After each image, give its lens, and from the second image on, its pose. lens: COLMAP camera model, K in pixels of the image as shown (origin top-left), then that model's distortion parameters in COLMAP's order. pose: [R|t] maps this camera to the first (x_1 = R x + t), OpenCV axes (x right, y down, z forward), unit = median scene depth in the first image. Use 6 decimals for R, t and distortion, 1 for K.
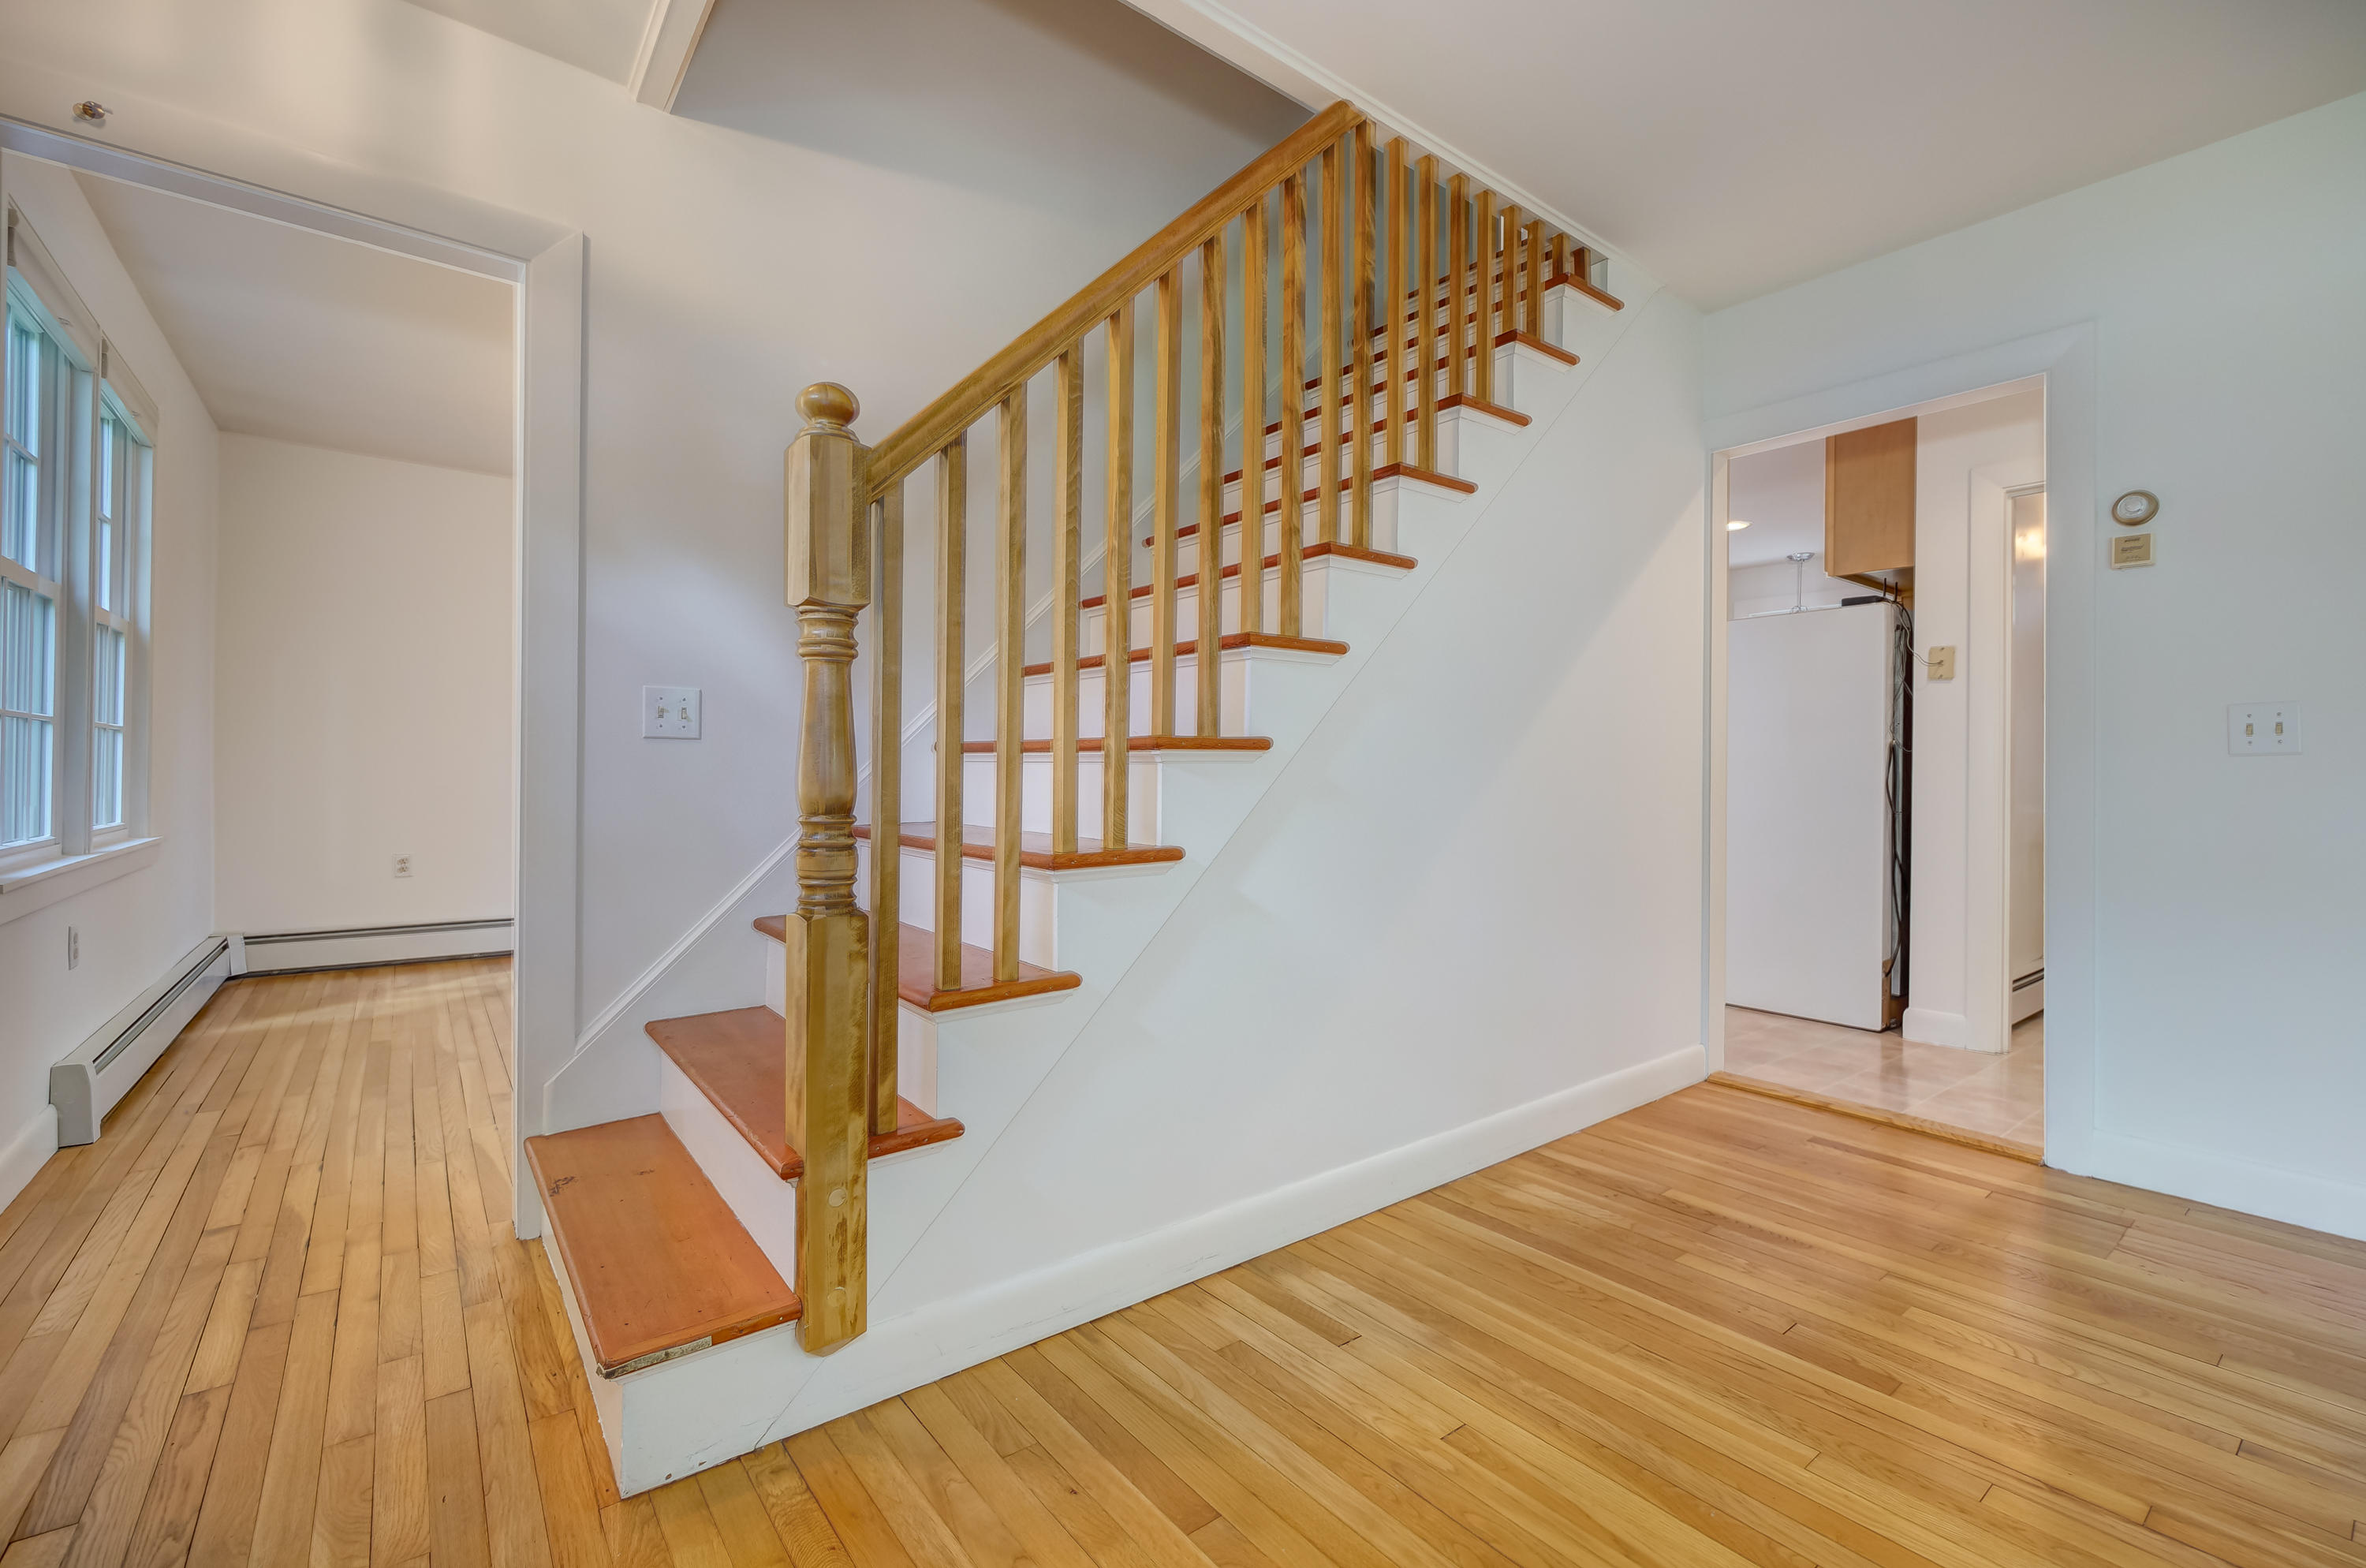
lens RADIAL K [[999.7, 0, 1185.0], [0, 999.7, 779.0], [0, 0, 1]] dist [-0.012427, -0.000072]
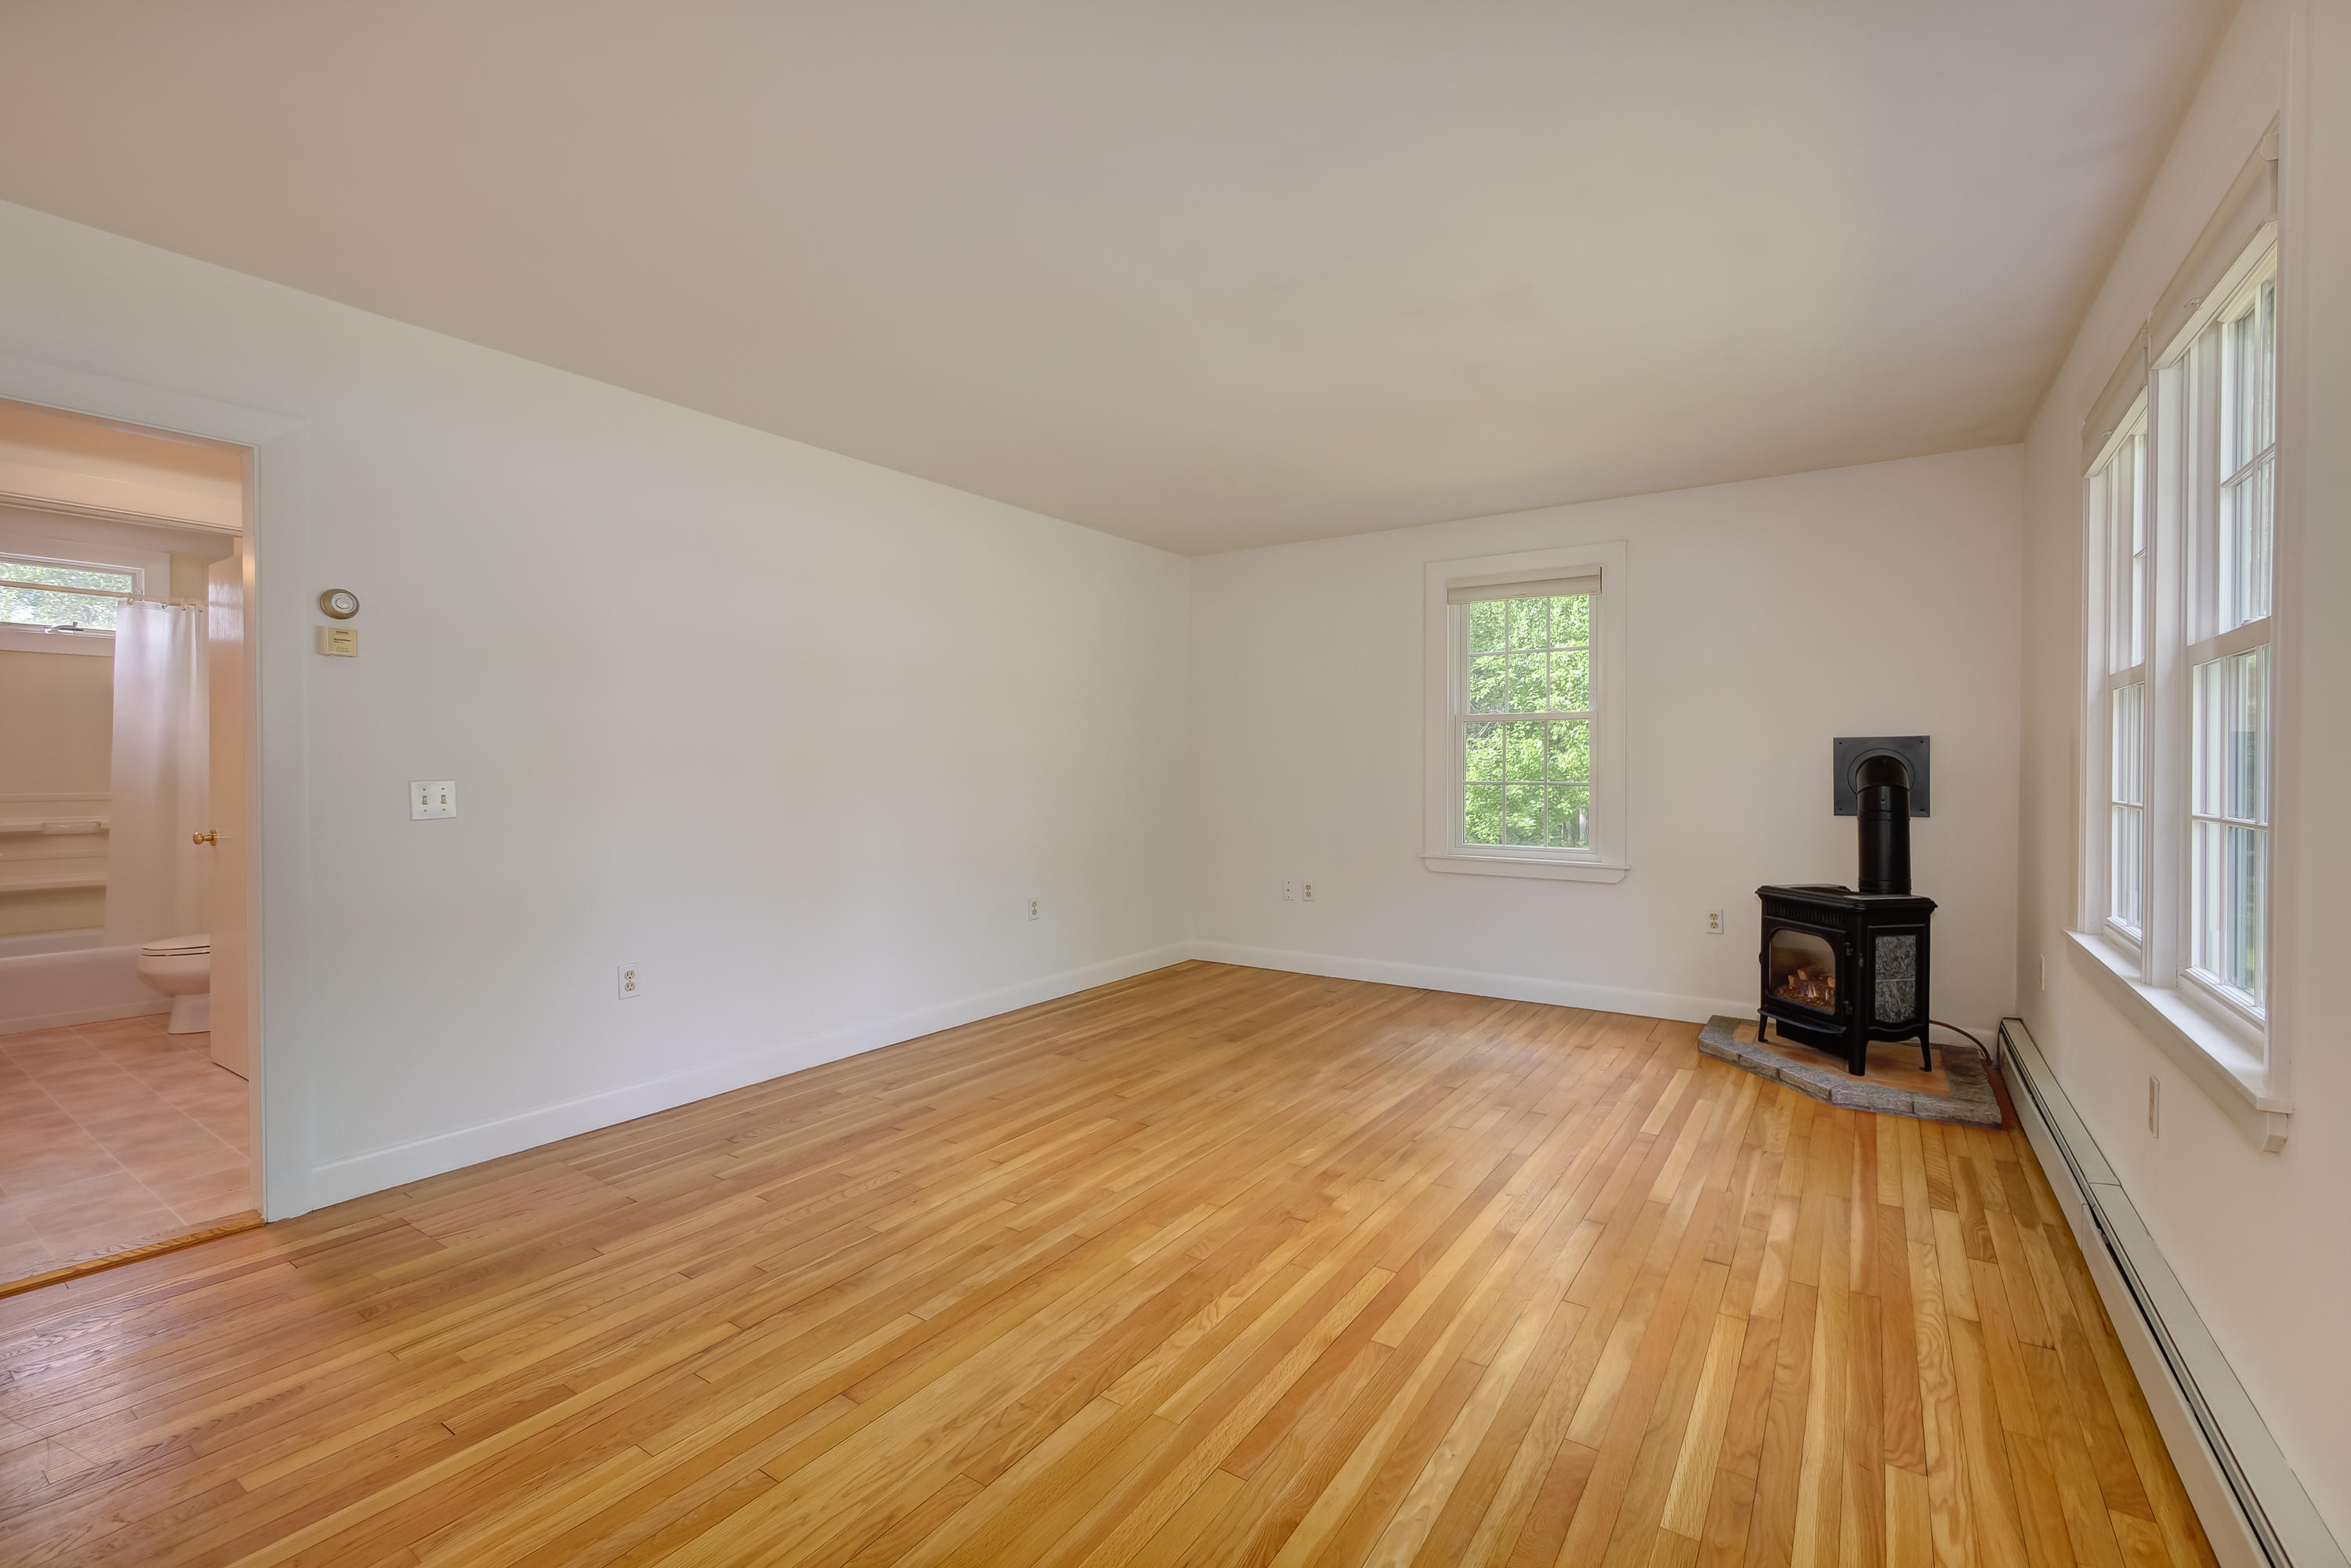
lens RADIAL K [[1014.6, 0, 1168.0], [0, 1014.6, 767.8], [0, 0, 1]] dist [-0.005247, -0.000683]
pose [[-0.293827, -0.008750, 0.955819, -0.586231], [0.010608, 0.999867, 0.012414, -0.125070], [-0.955800, 0.013787, -0.293695, 0.594415]]
